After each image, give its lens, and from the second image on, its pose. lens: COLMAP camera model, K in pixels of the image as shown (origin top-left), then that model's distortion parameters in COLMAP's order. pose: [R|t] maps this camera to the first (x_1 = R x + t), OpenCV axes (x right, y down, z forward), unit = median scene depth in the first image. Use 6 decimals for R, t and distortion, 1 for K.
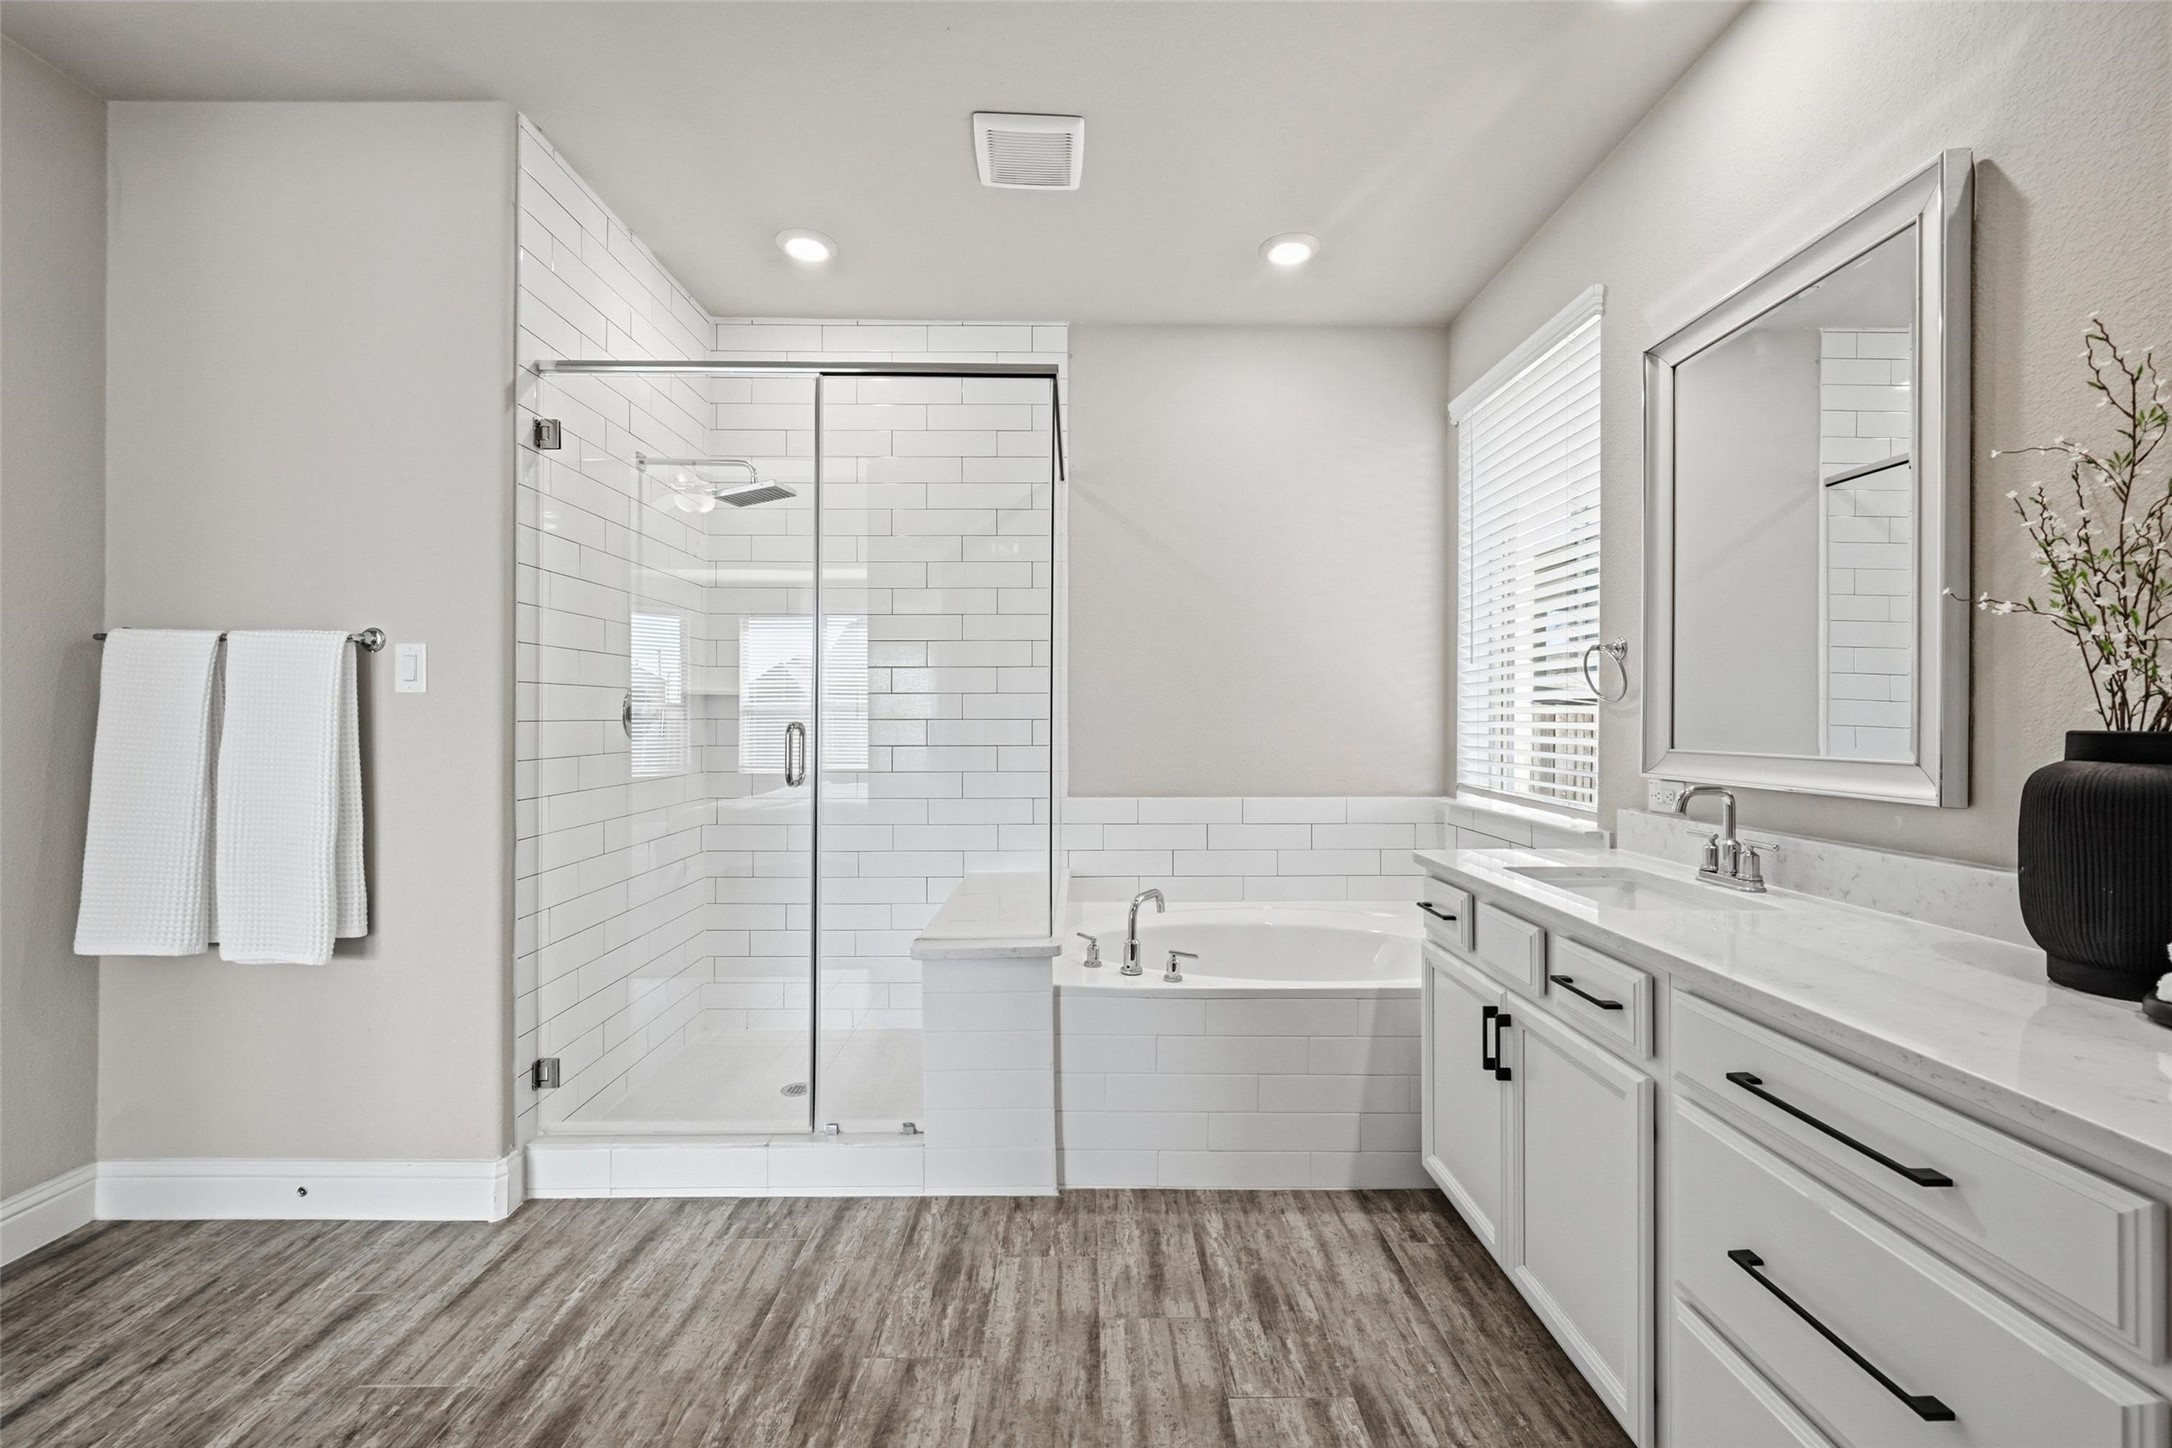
lens RADIAL K [[865.8, 0, 1078.5], [0, 865.8, 717.1], [0, 0, 1]] dist [-0.000013, 0.000196]
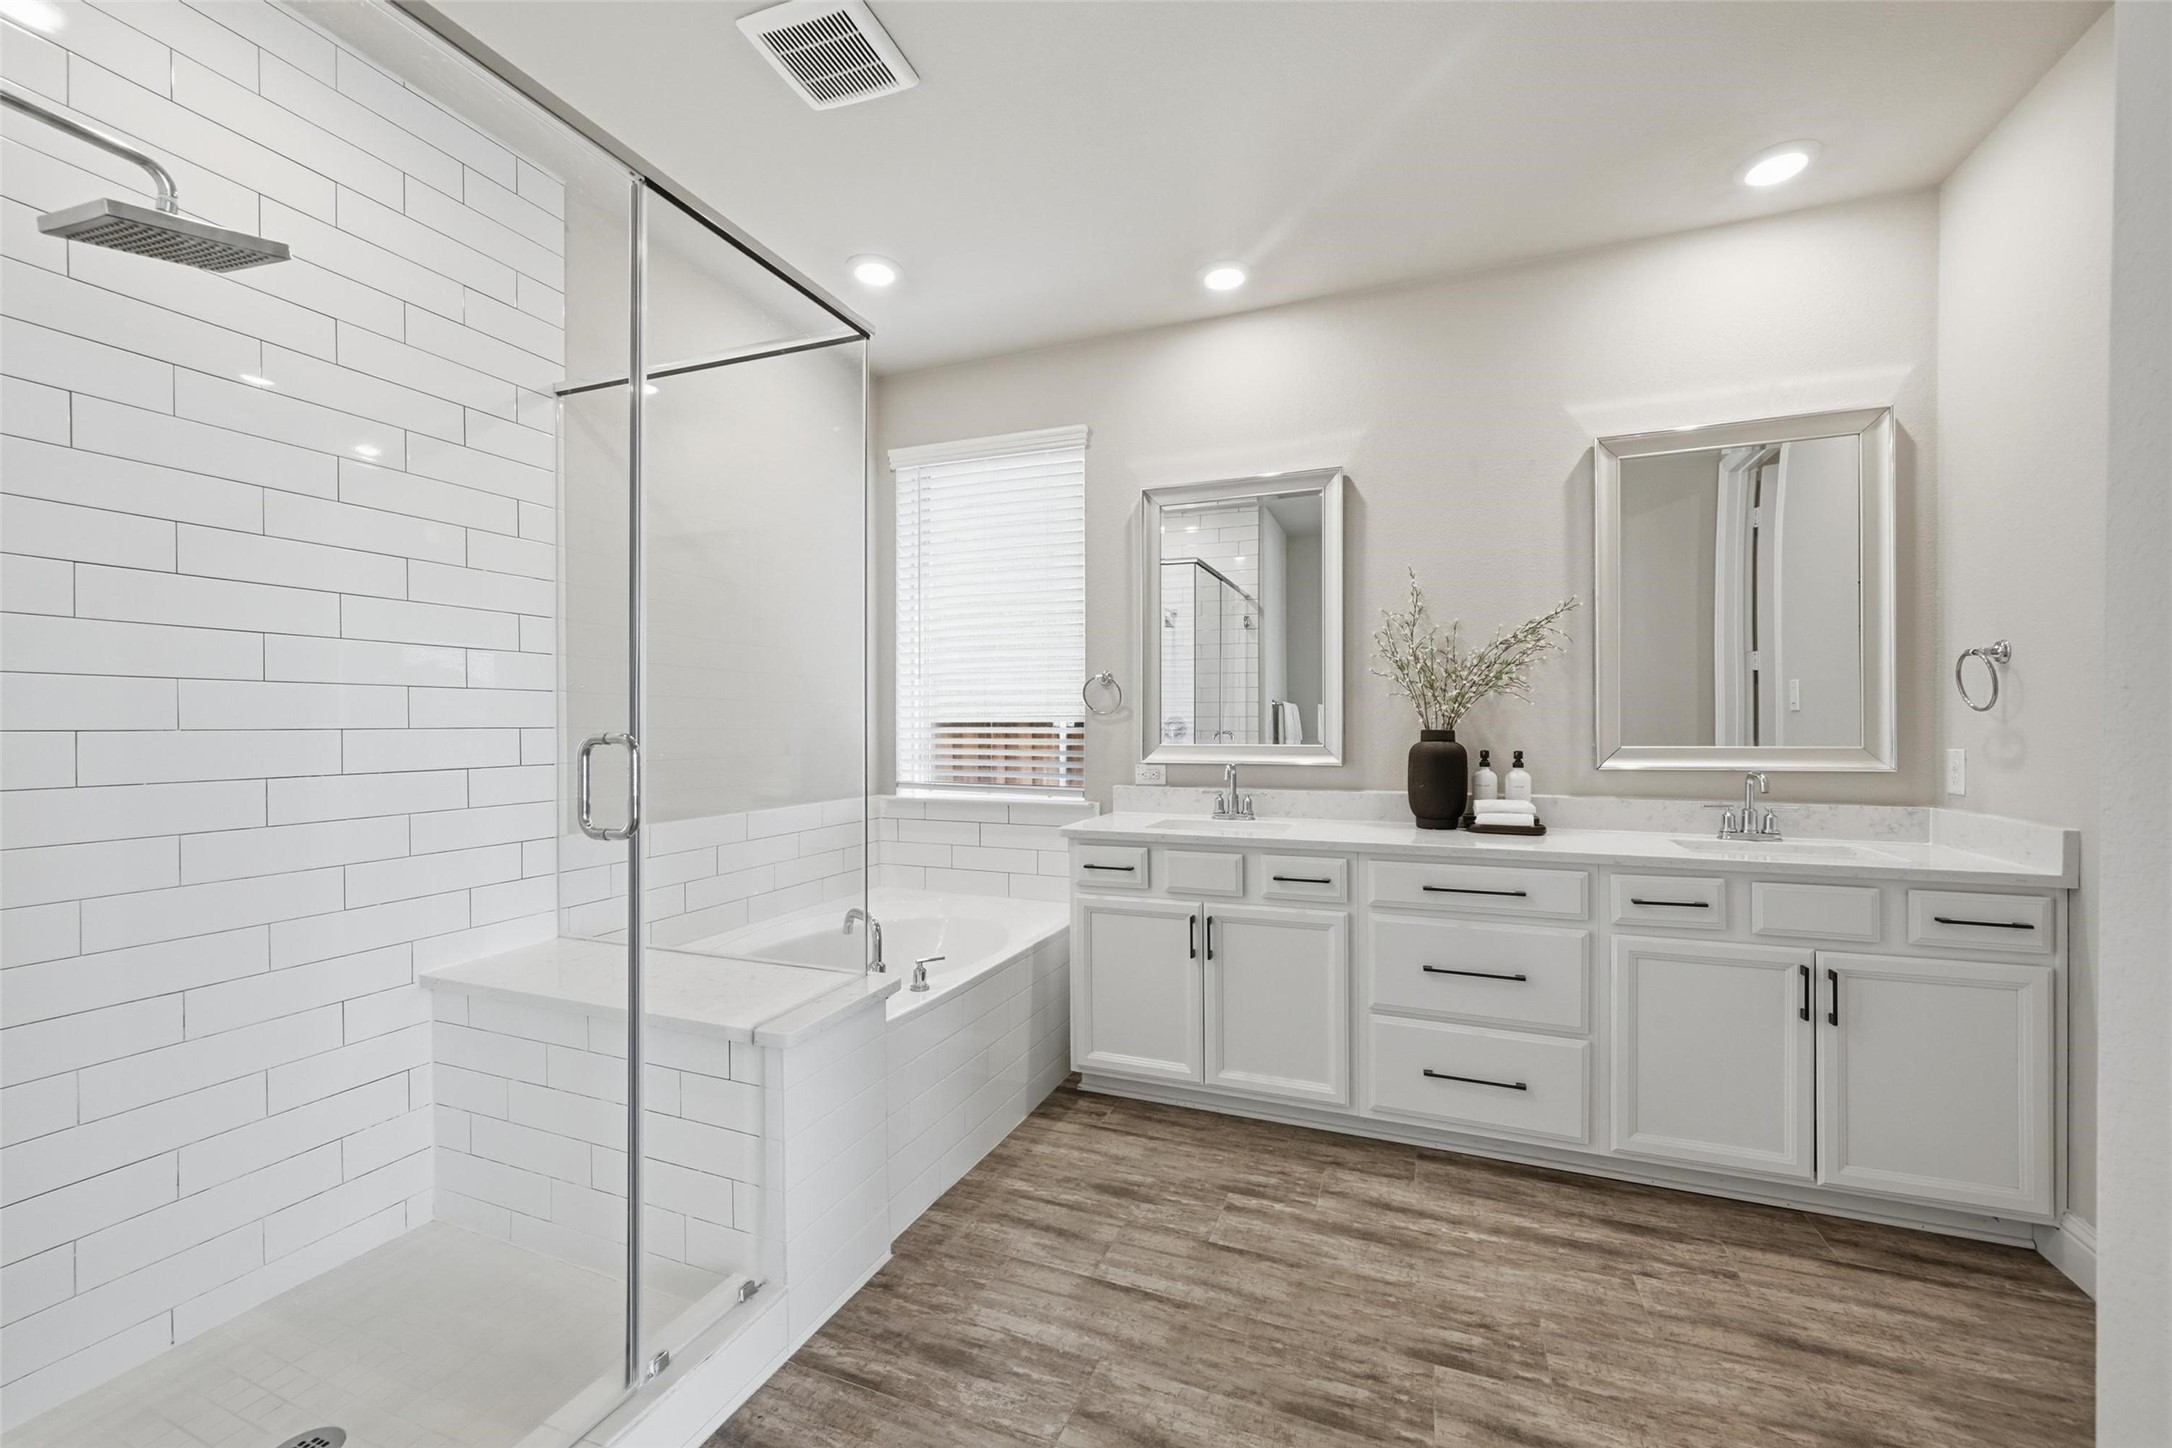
lens RADIAL K [[865.8, 0, 1094.4], [0, 865.8, 729.0], [0, 0, 1]] dist [-0.000013, 0.000196]
pose [[0.373266, -0.007418, 0.927695, -0.903404], [-0.000176, 0.999967, 0.008067, -0.004705], [-0.927724, -0.003174, 0.373253, 0.544500]]
